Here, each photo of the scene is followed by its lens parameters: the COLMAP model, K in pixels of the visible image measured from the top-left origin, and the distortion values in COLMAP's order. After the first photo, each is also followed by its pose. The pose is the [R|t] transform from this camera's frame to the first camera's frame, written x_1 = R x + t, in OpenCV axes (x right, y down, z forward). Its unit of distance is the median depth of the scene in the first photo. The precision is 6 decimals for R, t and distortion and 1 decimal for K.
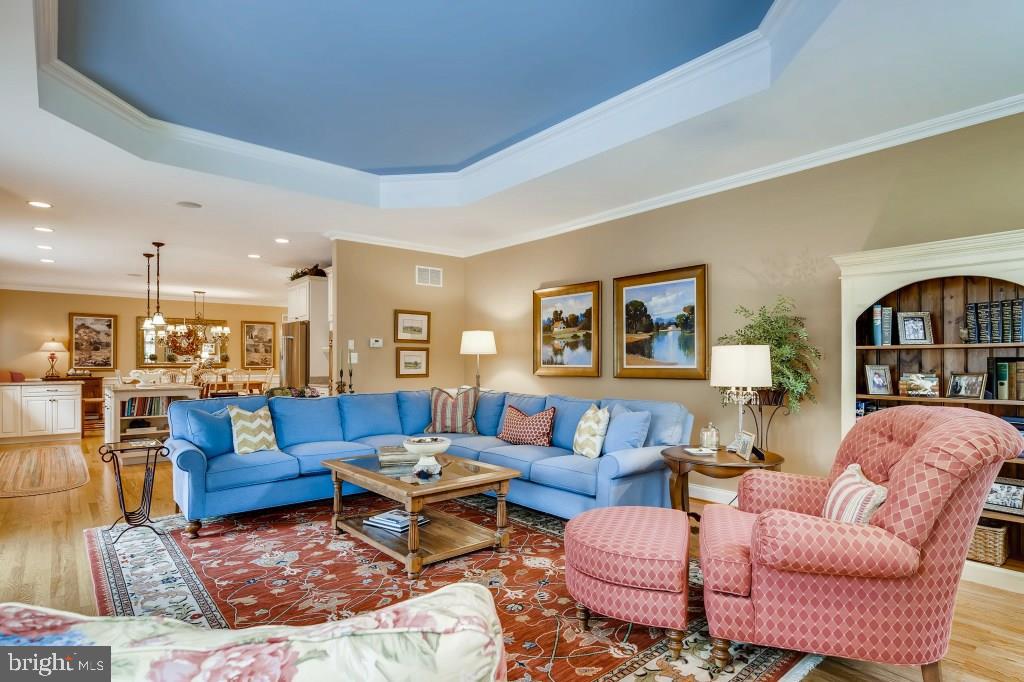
lens RADIAL K [[526.4, 0, 504.1], [0, 526.4, 367.4], [0, 0, 1]] dist [0.004970, 0.002434]
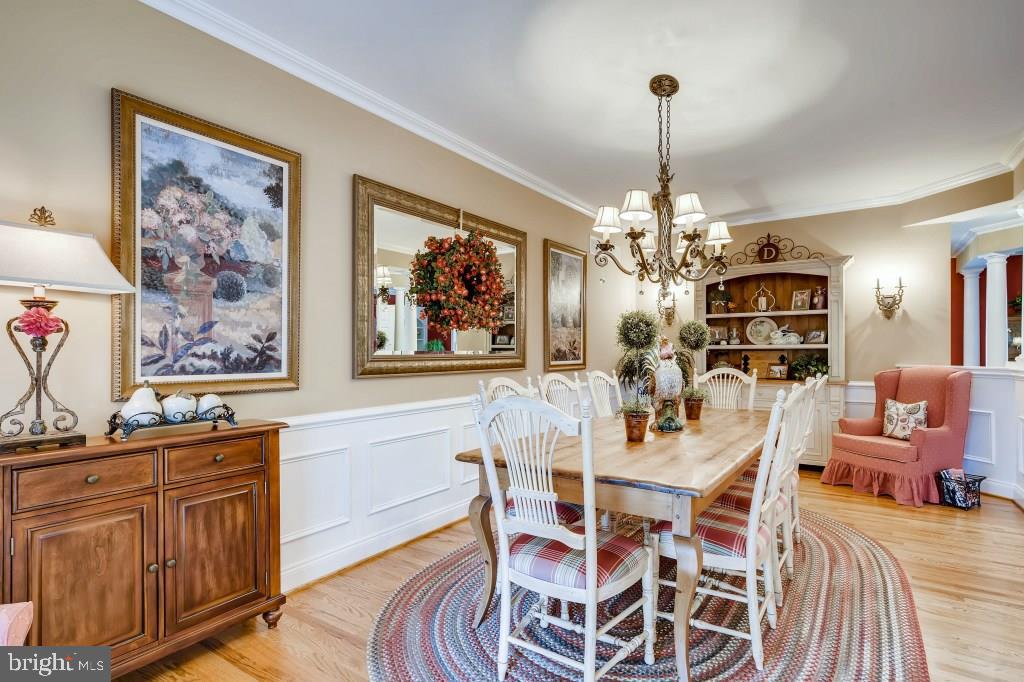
lens RADIAL K [[526.4, 0, 514.6], [0, 526.4, 347.3], [0, 0, 1]] dist [0.004970, 0.002434]
pose [[0.956150, -0.003511, 0.292855, -0.731184], [0.009169, 0.999797, -0.017949, -0.007504], [-0.292732, 0.019847, 0.955988, 0.769797]]
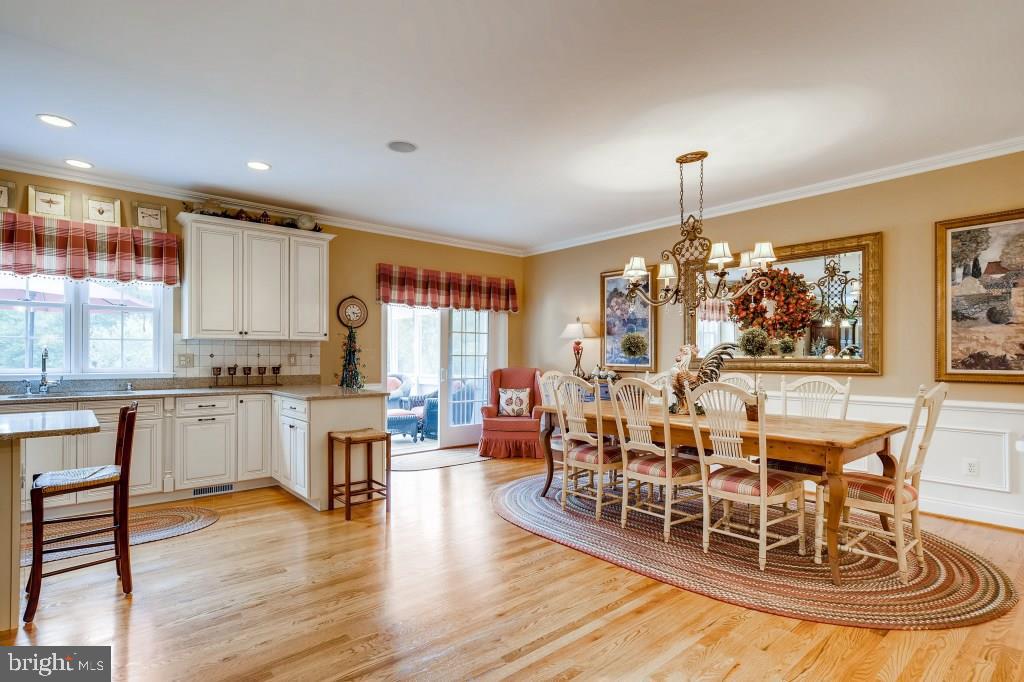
lens RADIAL K [[526.4, 0, 514.9], [0, 526.4, 346.8], [0, 0, 1]] dist [0.004970, 0.002434]
pose [[0.033603, -0.010798, -0.999377, -0.232127], [-0.005911, 0.999922, -0.011003, -0.012965], [0.999418, 0.006277, 0.033537, 0.870469]]
